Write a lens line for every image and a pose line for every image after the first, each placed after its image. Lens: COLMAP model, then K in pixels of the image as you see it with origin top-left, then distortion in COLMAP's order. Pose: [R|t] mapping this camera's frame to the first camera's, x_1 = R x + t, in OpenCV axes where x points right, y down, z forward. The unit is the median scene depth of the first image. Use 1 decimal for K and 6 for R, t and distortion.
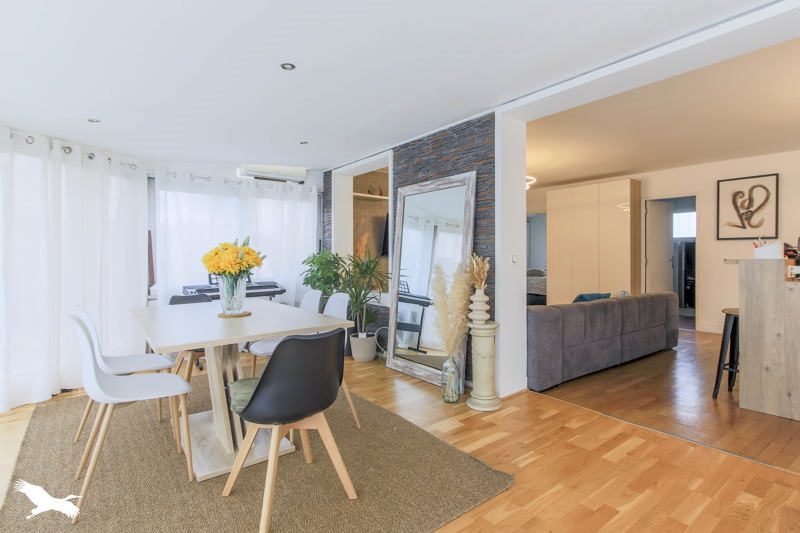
lens RADIAL K [[397.6, 0, 398.8], [0, 397.6, 256.3], [0, 0, 1]] dist [-0.000175, -0.000084]
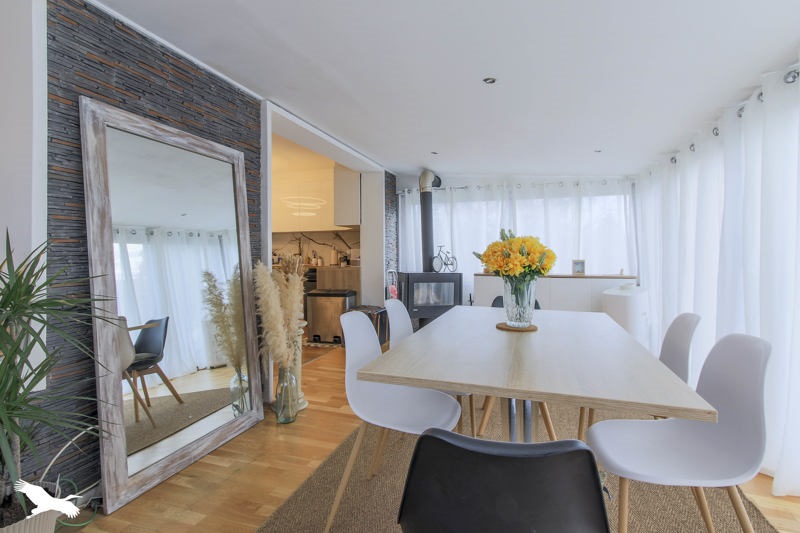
lens RADIAL K [[397.6, 0, 398.8], [0, 397.6, 256.3], [0, 0, 1]] dist [-0.000175, -0.000084]
pose [[-0.555200, 0.000860, 0.831716, -0.653176], [0.005401, 0.999982, 0.002572, 0.001867], [-0.831699, 0.005920, -0.555195, 1.138993]]
